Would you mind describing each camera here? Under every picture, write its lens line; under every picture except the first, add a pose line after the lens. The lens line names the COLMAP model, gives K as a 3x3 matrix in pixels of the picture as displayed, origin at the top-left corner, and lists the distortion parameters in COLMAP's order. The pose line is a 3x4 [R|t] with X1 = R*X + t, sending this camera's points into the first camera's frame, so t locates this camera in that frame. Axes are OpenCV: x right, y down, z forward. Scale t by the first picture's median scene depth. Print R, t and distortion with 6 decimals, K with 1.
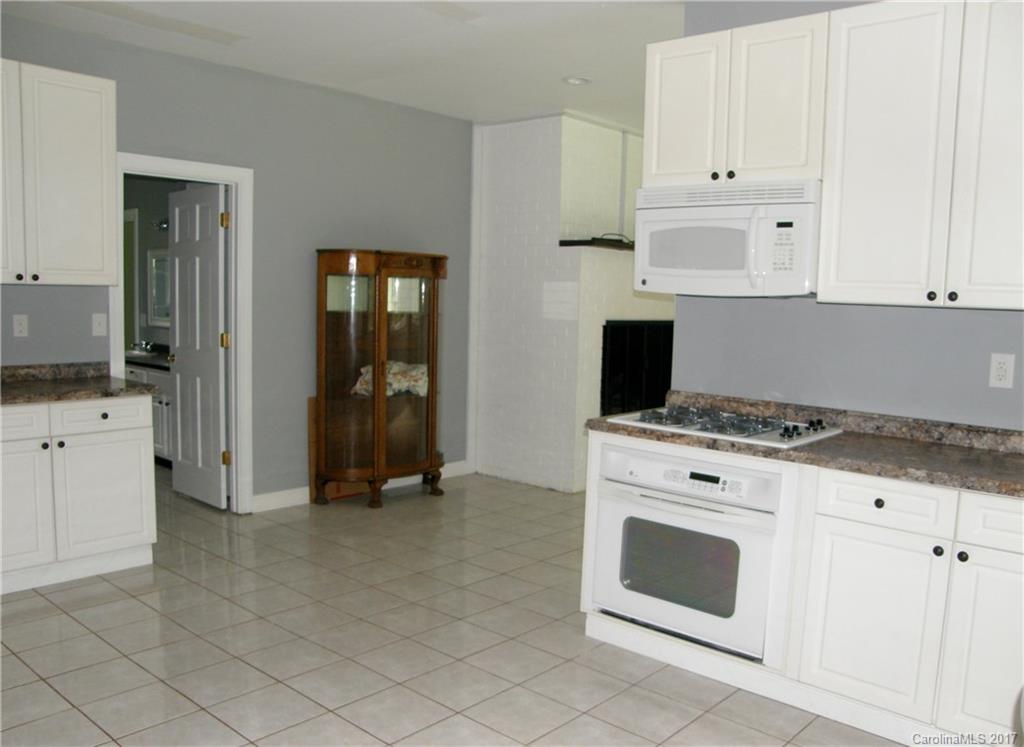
lens RADIAL K [[874.5, 0, 512.0], [0, 874.5, 373.5], [0, 0, 1]] dist [-0.008052, -0.001698]
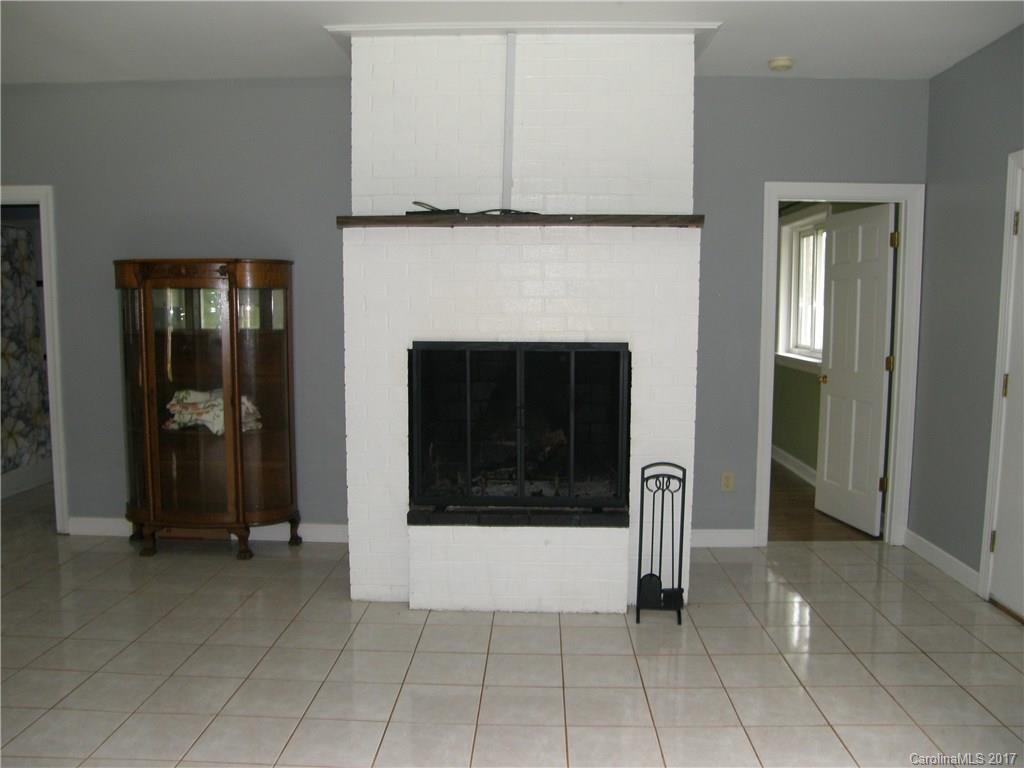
lens RADIAL K [[838.3, 0, 512.3], [0, 838.3, 408.7], [0, 0, 1]] dist [-0.189260, 0.178698]
pose [[0.642078, 0.069280, -0.763502, 0.608192], [-0.053541, 0.997529, 0.045489, -0.043636], [0.764767, 0.011671, 0.644201, 0.674058]]
